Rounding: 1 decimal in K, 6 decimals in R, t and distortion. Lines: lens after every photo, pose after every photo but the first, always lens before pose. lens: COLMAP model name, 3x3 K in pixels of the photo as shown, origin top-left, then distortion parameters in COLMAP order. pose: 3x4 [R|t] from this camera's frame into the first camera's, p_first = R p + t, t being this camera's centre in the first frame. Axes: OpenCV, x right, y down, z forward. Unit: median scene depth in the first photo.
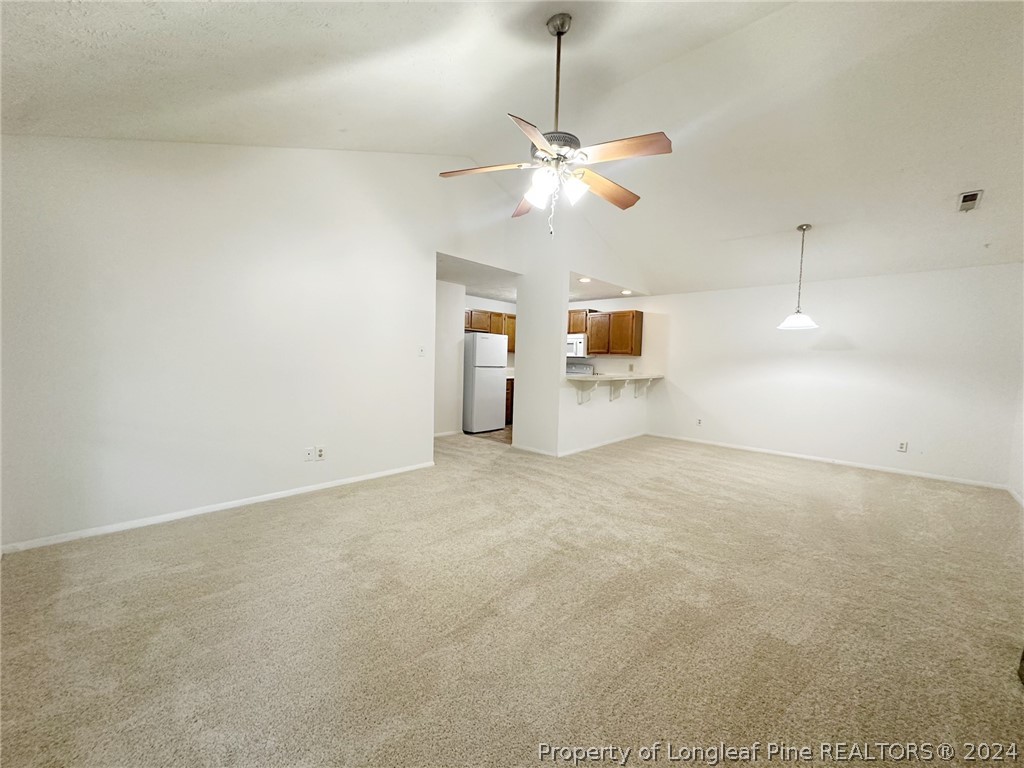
lens RADIAL K [[407.8, 0, 512.0], [0, 407.8, 384.0], [0, 0, 1]] dist [-0.005751, -0.000204]
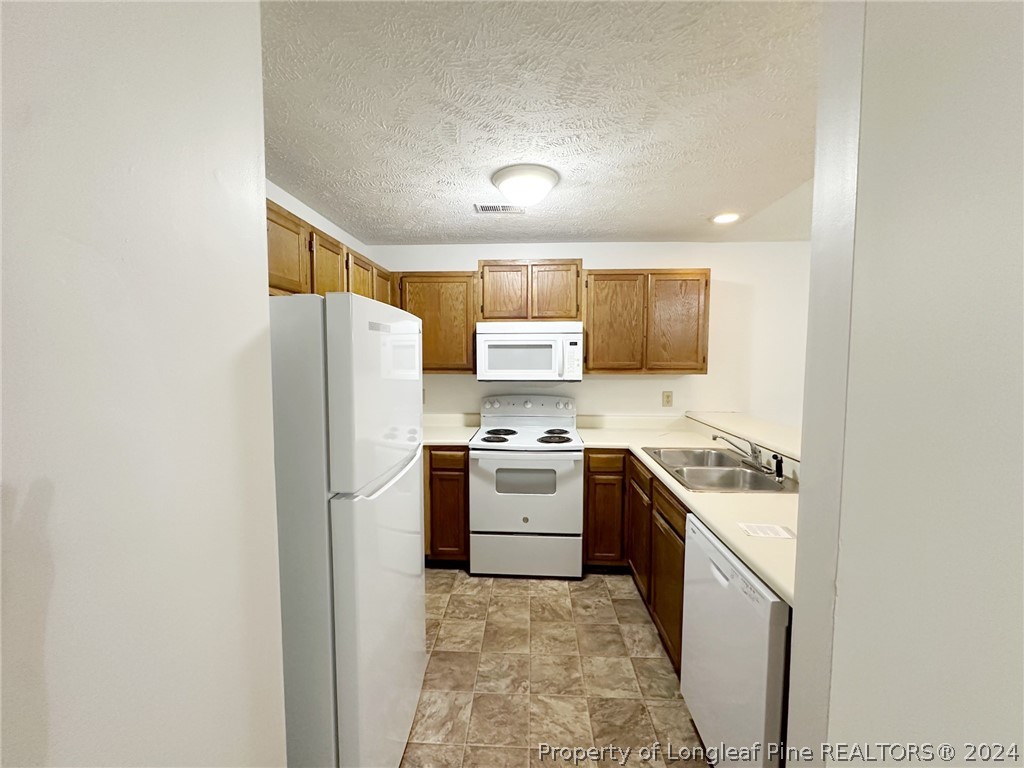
lens RADIAL K [[407.8, 0, 512.0], [0, 407.8, 384.0], [0, 0, 1]] dist [-0.005751, -0.000204]
pose [[0.769343, -0.071059, 0.634872, -0.136053], [0.061106, 0.997423, 0.037590, -0.088890], [-0.635907, 0.009875, 0.771703, 0.804459]]
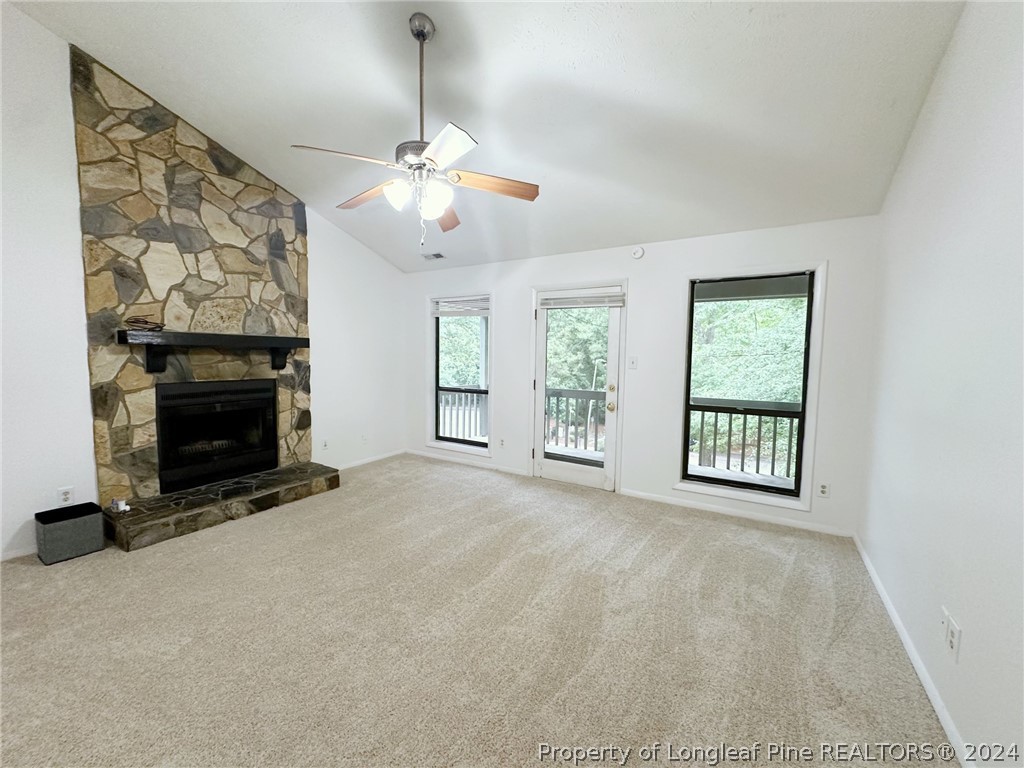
lens RADIAL K [[407.8, 0, 512.0], [0, 407.8, 384.0], [0, 0, 1]] dist [-0.005751, -0.000204]
pose [[-0.982006, -0.027404, -0.186849, 0.017677], [-0.052441, 0.990074, 0.130401, -0.058940], [0.181421, 0.137853, -0.973696, 0.690087]]
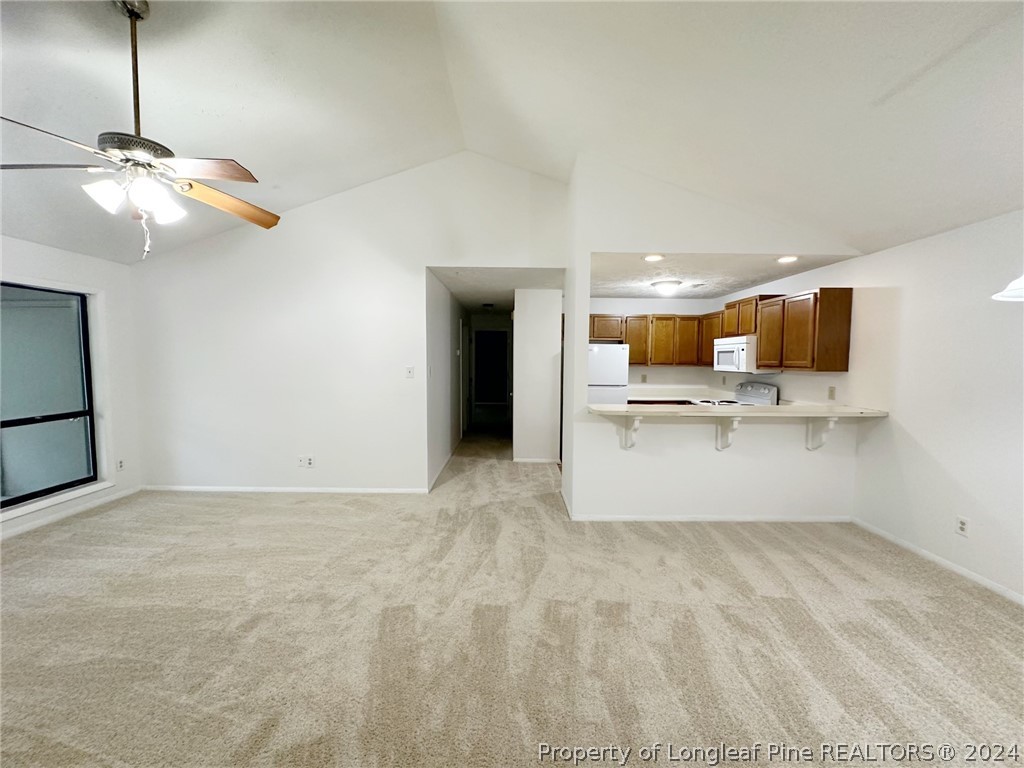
lens RADIAL K [[407.8, 0, 512.0], [0, 407.8, 384.0], [0, 0, 1]] dist [-0.005751, -0.000204]
pose [[0.678714, 0.021311, -0.734093, 0.423542], [-0.033702, 0.999430, -0.002145, -0.038471], [0.733629, 0.026196, 0.679045, 0.336815]]
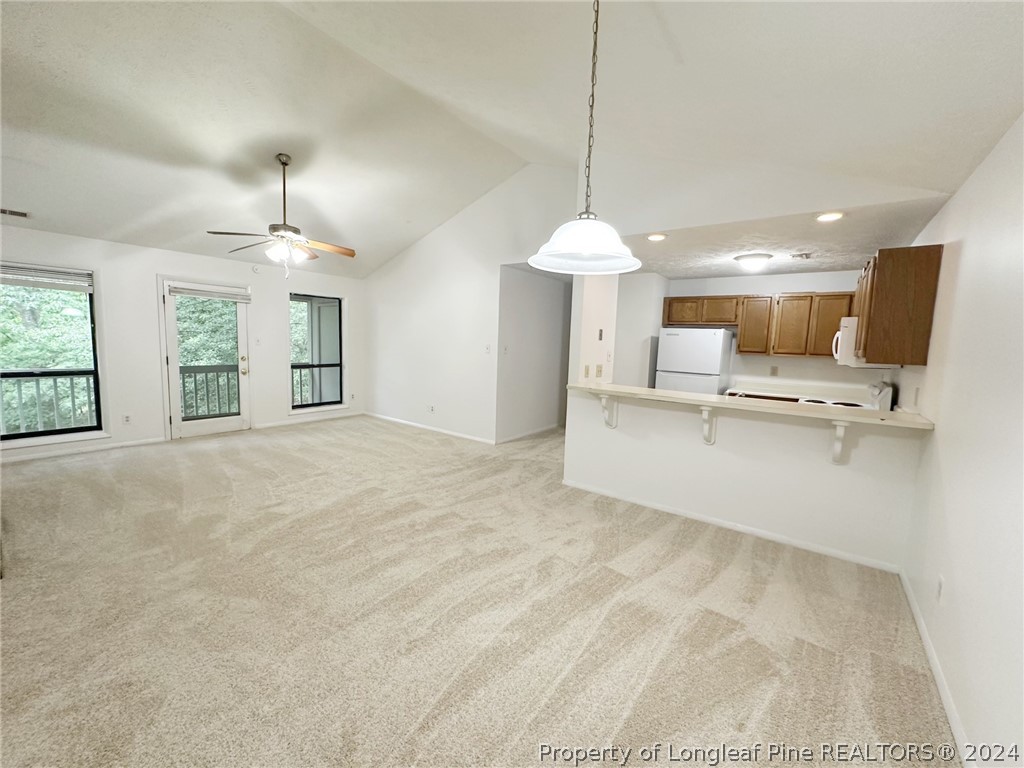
lens RADIAL K [[407.8, 0, 512.0], [0, 407.8, 384.0], [0, 0, 1]] dist [-0.005751, -0.000204]
pose [[0.104988, 0.080100, -0.991242, 0.669482], [-0.094894, 0.993010, 0.070192, -0.044882], [0.989936, 0.086694, 0.111855, 0.611321]]
